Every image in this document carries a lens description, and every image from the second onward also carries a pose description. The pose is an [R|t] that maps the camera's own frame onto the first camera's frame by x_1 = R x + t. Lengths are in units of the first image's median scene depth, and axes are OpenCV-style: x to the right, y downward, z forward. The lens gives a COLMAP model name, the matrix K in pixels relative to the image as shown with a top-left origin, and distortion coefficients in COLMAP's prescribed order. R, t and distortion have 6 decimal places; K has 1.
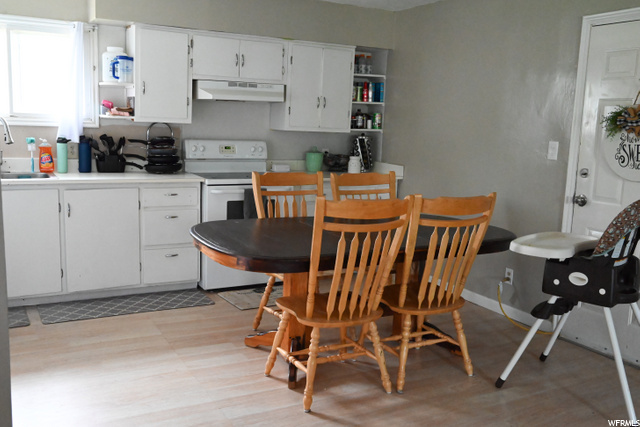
lens RADIAL K [[574.6, 0, 320.0], [0, 574.6, 213.5], [0, 0, 1]] dist [-0.000043, 0.005149]
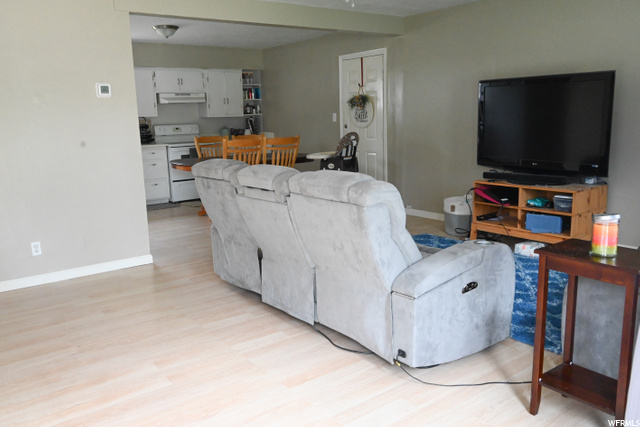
lens RADIAL K [[515.6, 0, 320.0], [0, 515.6, 213.5], [0, 0, 1]] dist [0.006084, 0.006504]
pose [[0.985825, -0.091624, 0.140551, 0.037211], [0.086747, 0.995409, 0.040456, 0.140823], [-0.143612, -0.027690, 0.989247, -0.777476]]
